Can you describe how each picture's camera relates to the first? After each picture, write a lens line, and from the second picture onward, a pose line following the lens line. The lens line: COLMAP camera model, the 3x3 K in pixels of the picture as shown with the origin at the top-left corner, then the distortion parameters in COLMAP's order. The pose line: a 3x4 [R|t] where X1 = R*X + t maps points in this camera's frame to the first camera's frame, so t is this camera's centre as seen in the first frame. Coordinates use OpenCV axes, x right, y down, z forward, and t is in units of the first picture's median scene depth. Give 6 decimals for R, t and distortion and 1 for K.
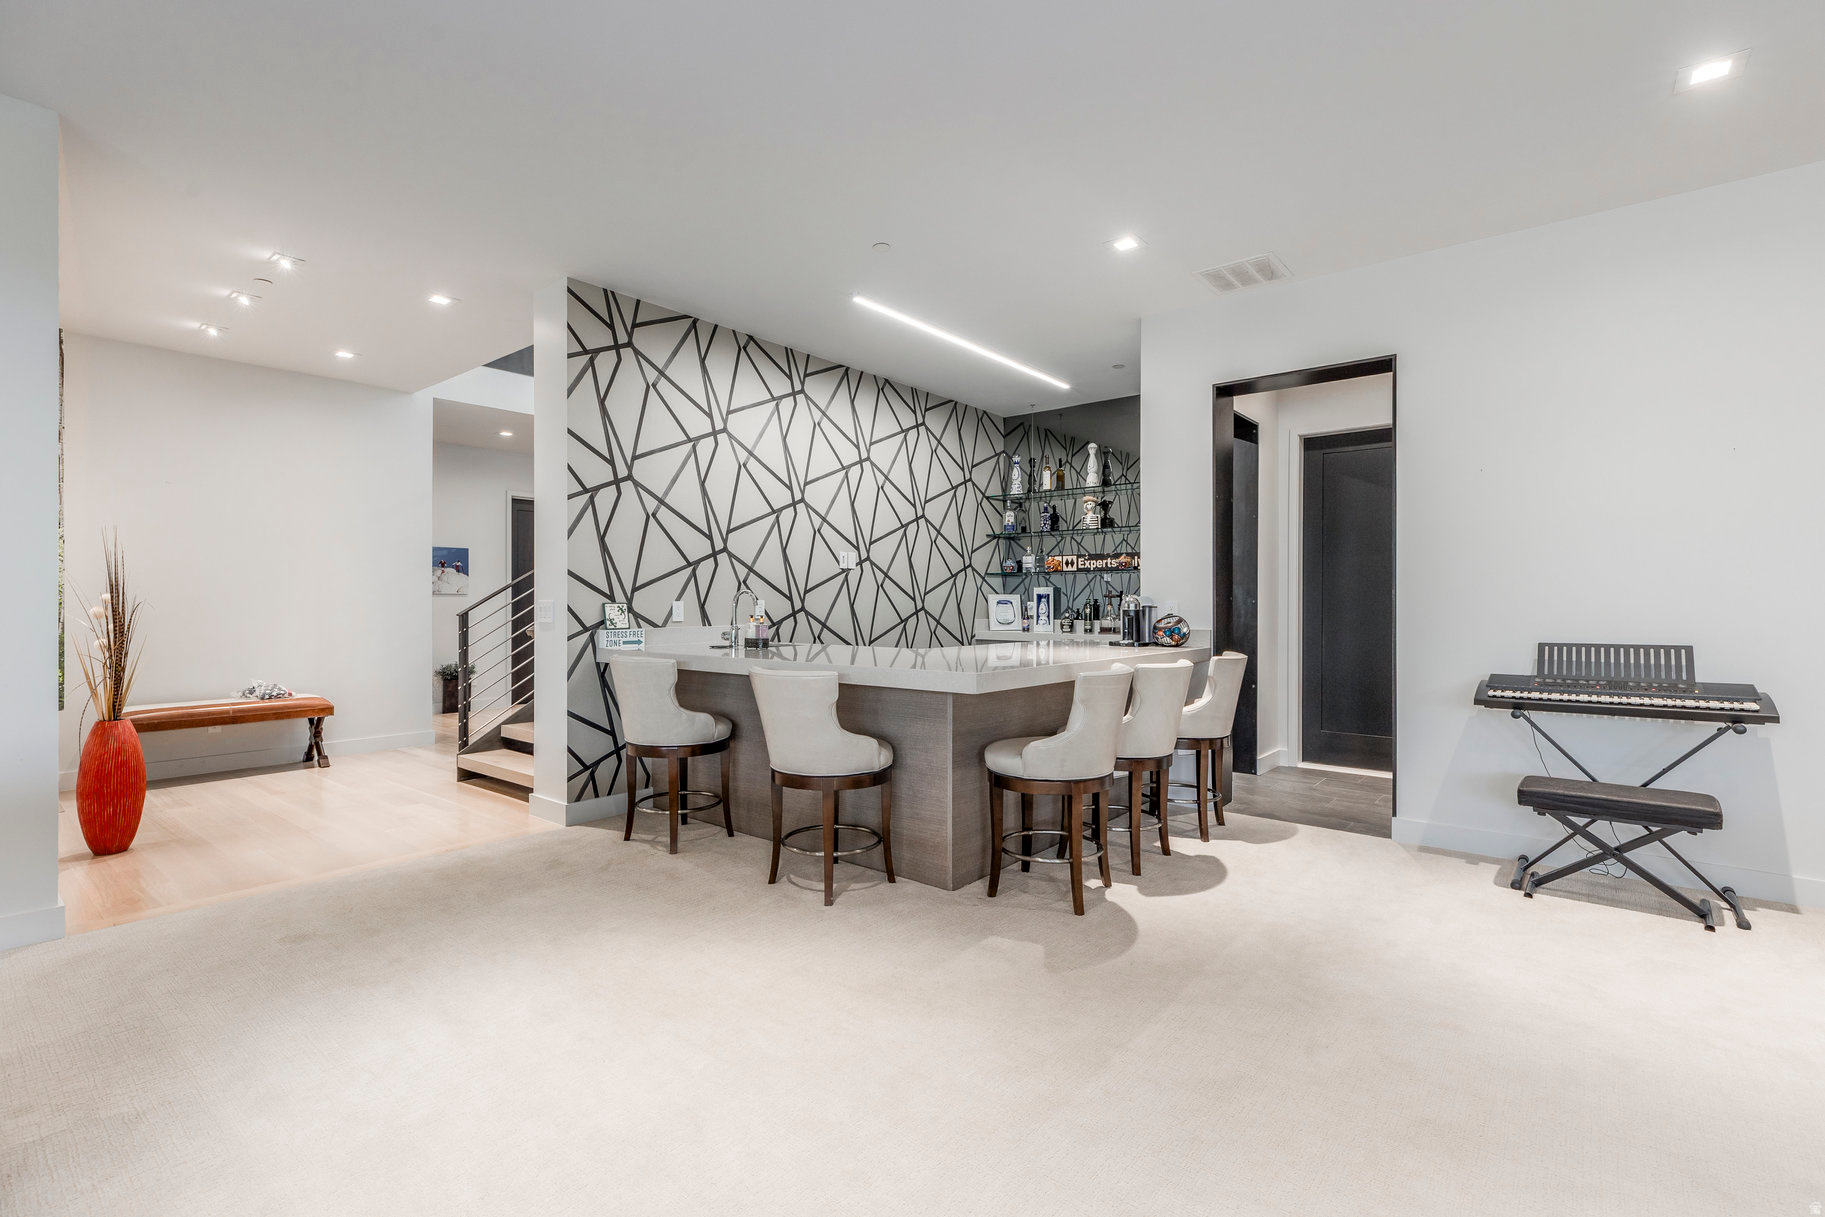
lens RADIAL K [[833.4, 0, 833.7], [0, 833.4, 594.3], [0, 0, 1]] dist [0.008743, 0.000978]
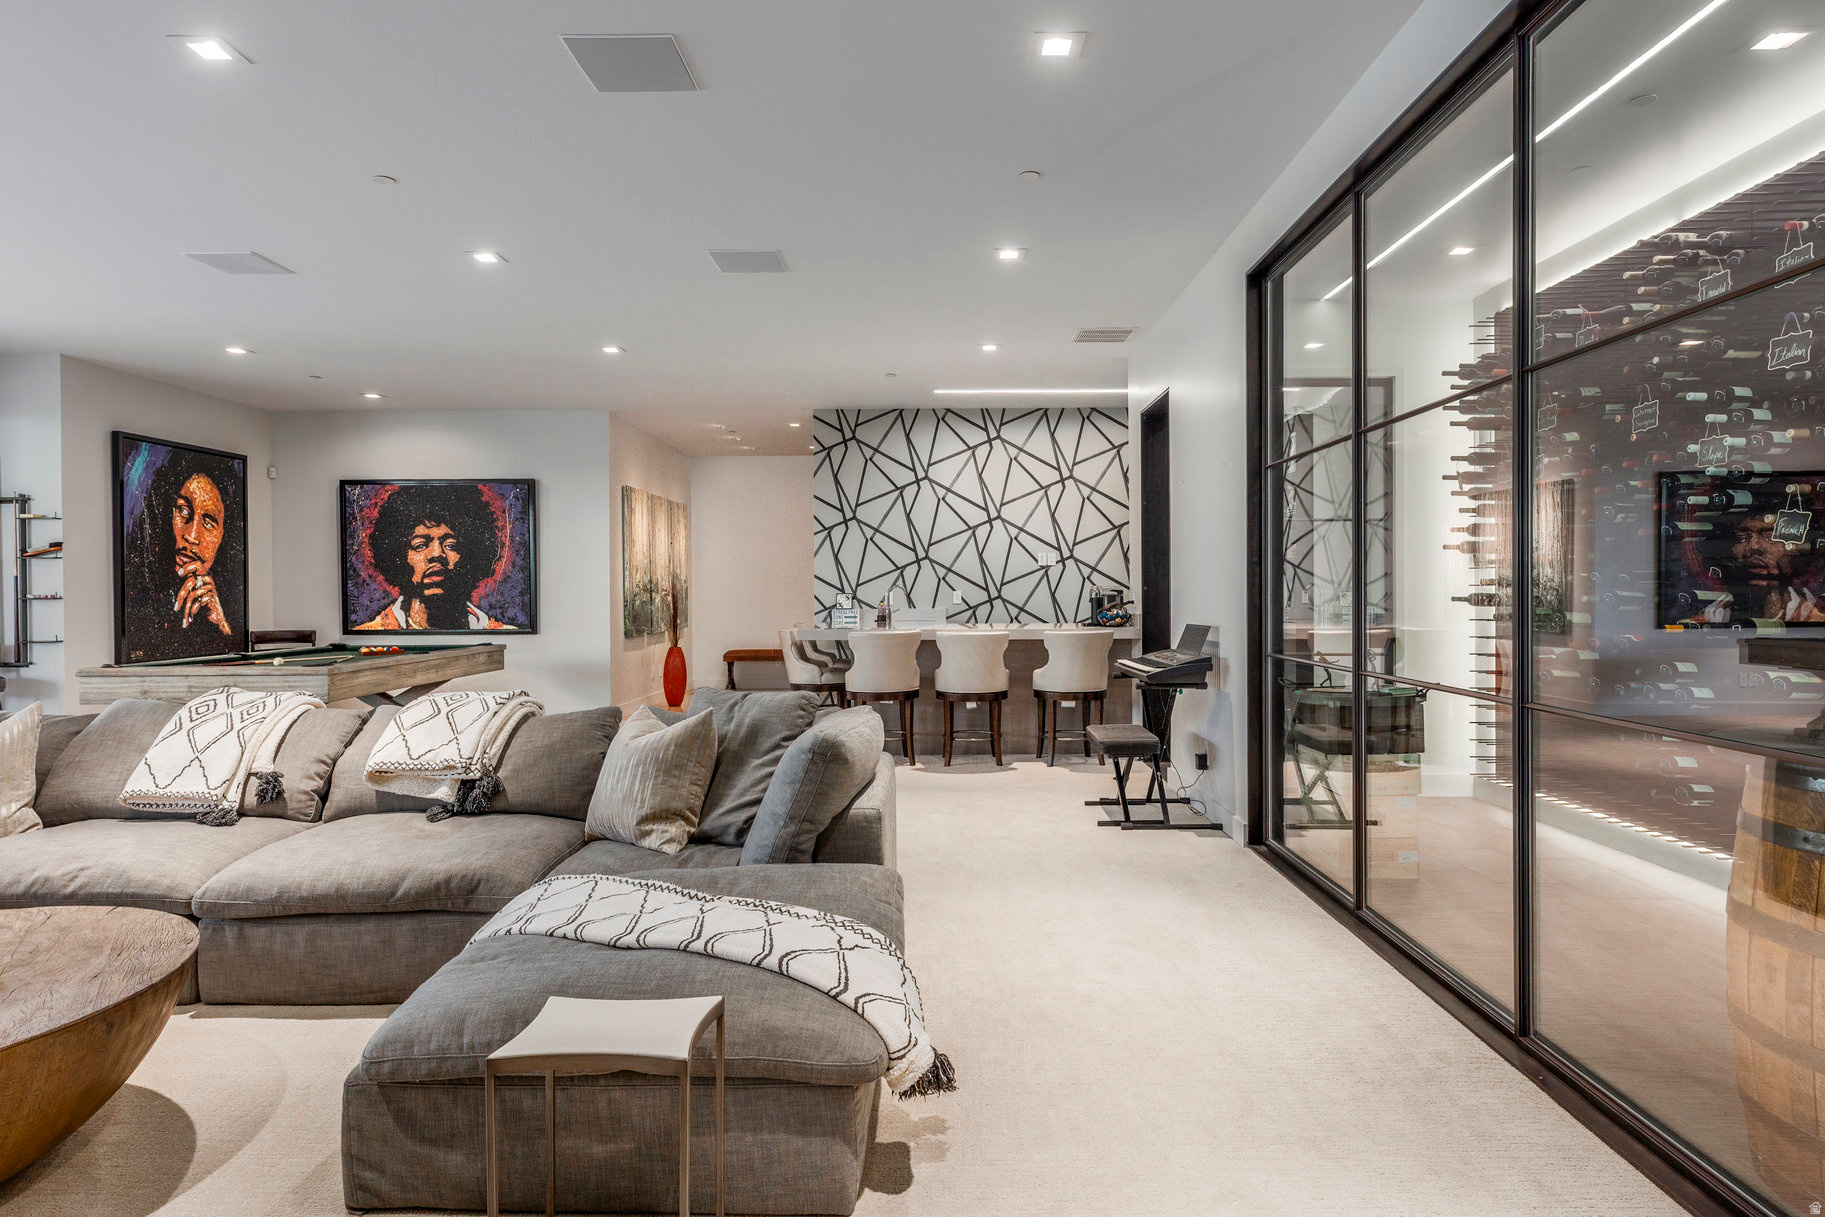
lens RADIAL K [[1042.6, 0, 930.6], [0, 1042.6, 599.1], [0, 0, 1]] dist [0.018214, 0.000670]
pose [[0.644925, -0.000983, -0.764245, 1.314011], [0.014353, 0.999838, 0.010827, 0.000793], [0.764111, -0.017952, 0.644835, -0.205901]]
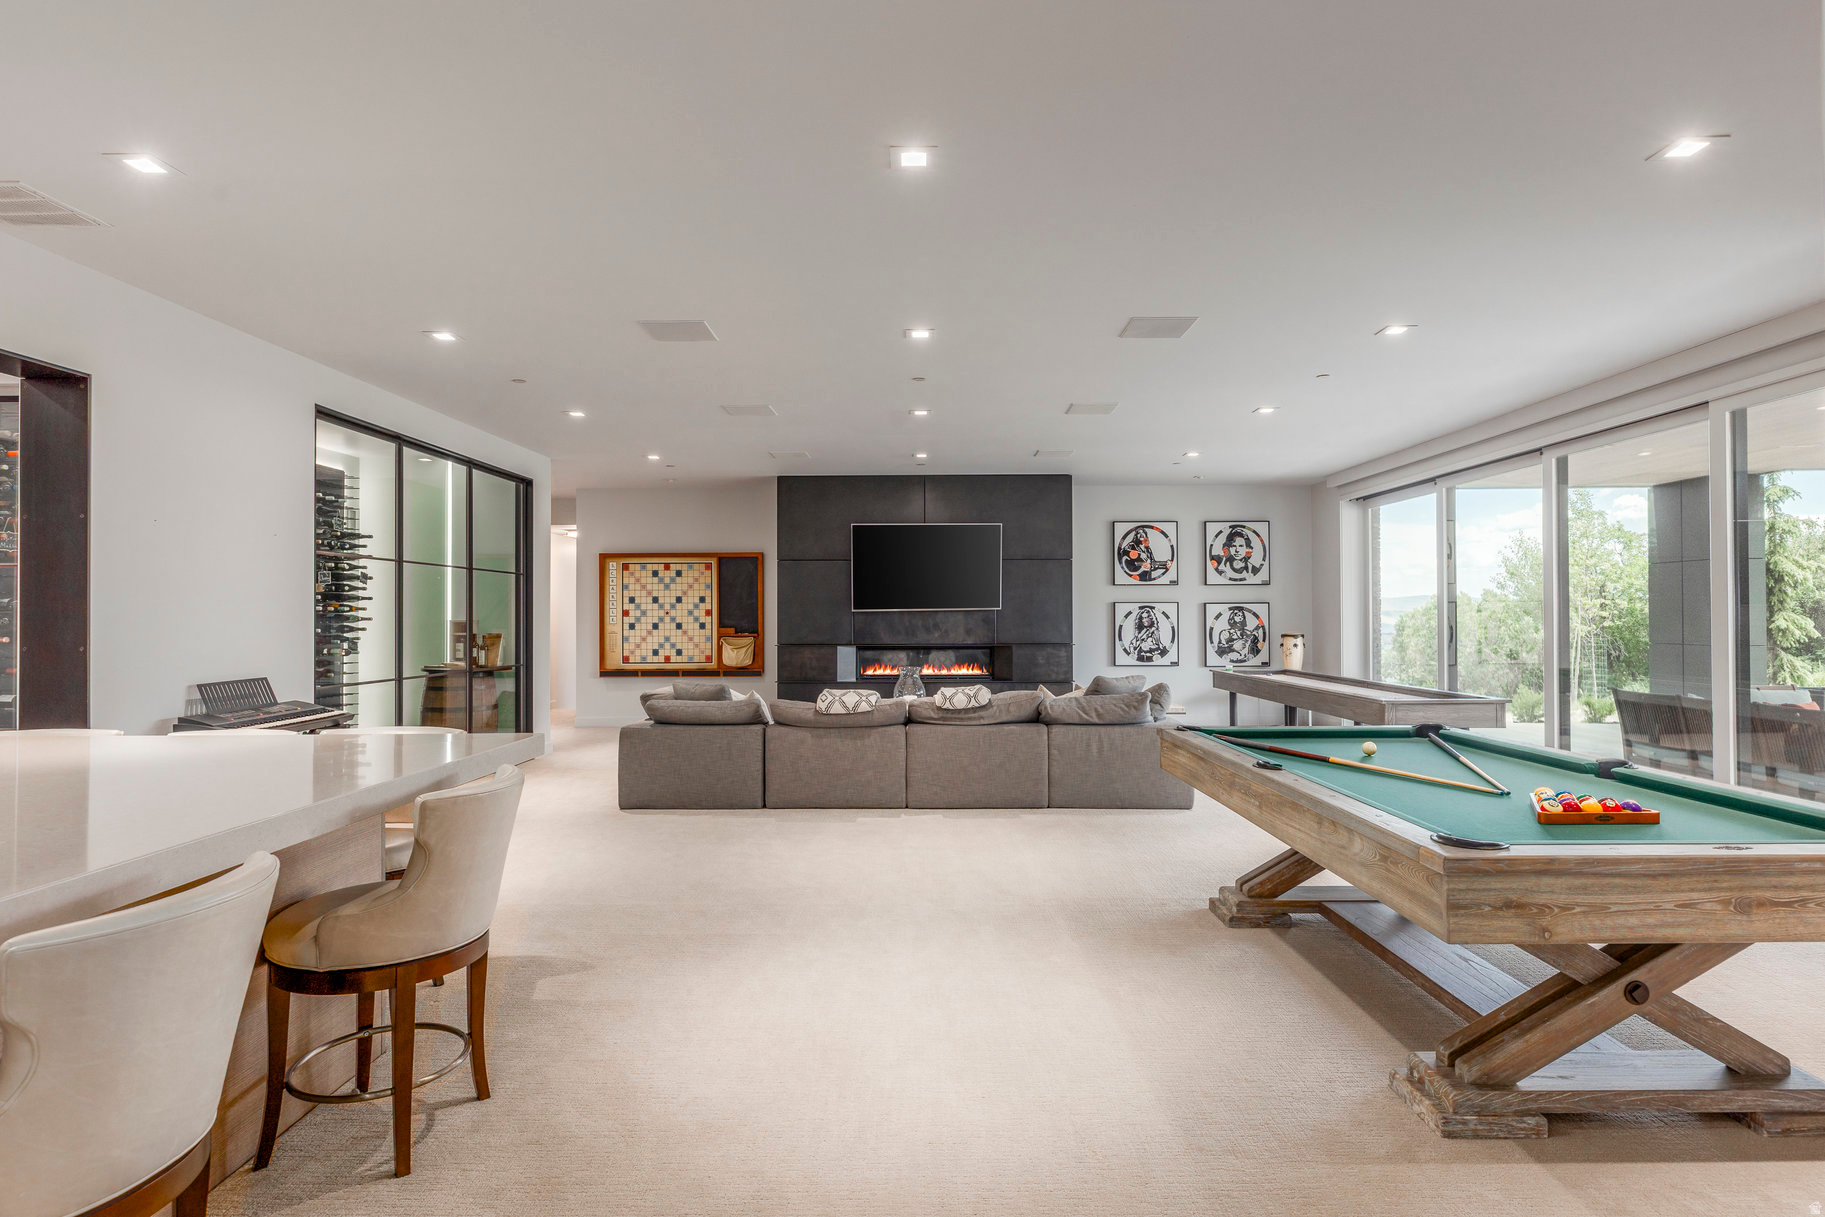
lens RADIAL K [[931.2, 0, 921.3], [0, 931.2, 611.8], [0, 0, 1]] dist [0.001640, 0.000313]
pose [[-0.645993, 0.002598, 0.763339, -0.549572], [-0.002995, 0.999978, -0.005938, -0.025597], [-0.763338, -0.006122, -0.645971, 0.789578]]
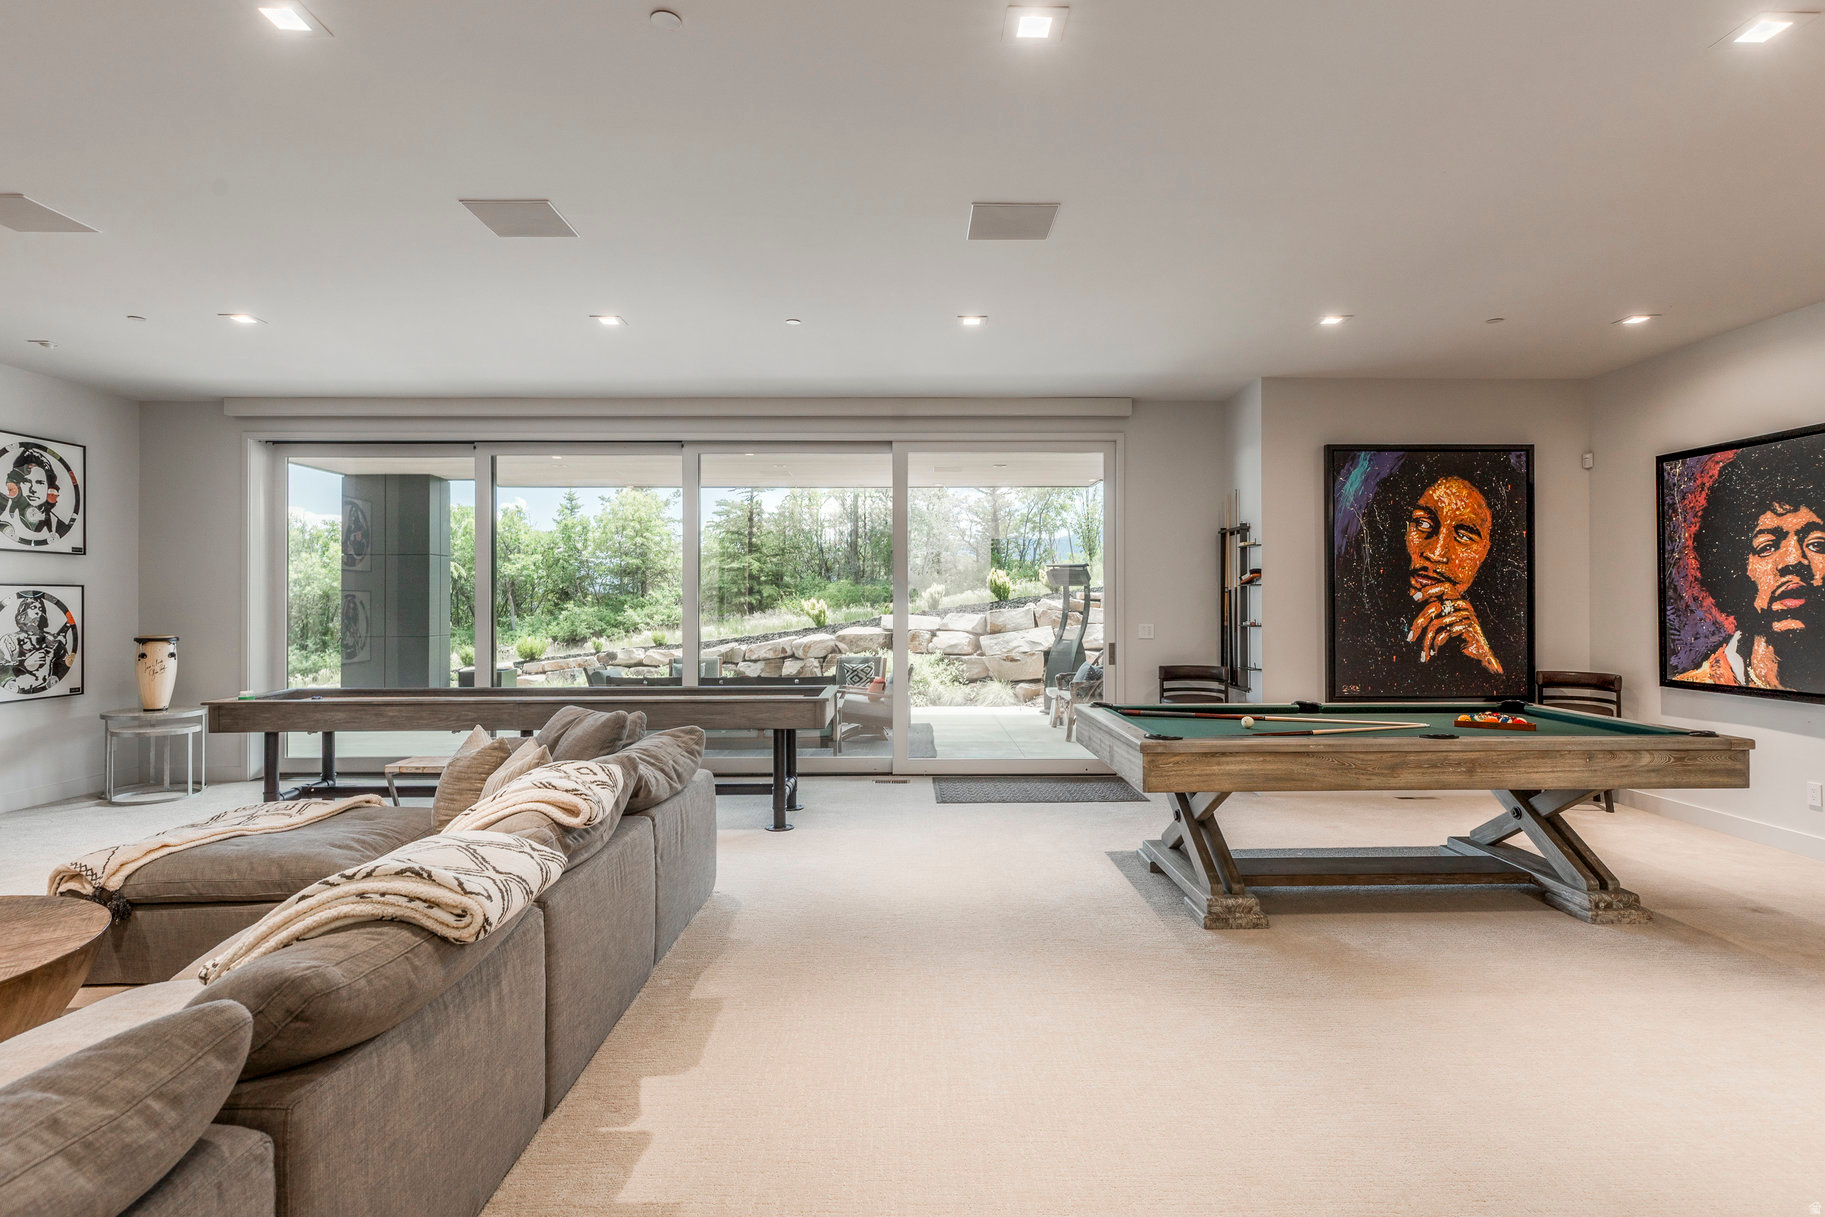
lens RADIAL K [[931.2, 0, 919.3], [0, 931.2, 600.5], [0, 0, 1]] dist [0.001640, 0.000313]
pose [[-0.751299, -0.004428, -0.659947, 0.601490], [0.003401, 0.999938, -0.010581, -0.024308], [0.659953, -0.010194, -0.751238, 0.468579]]
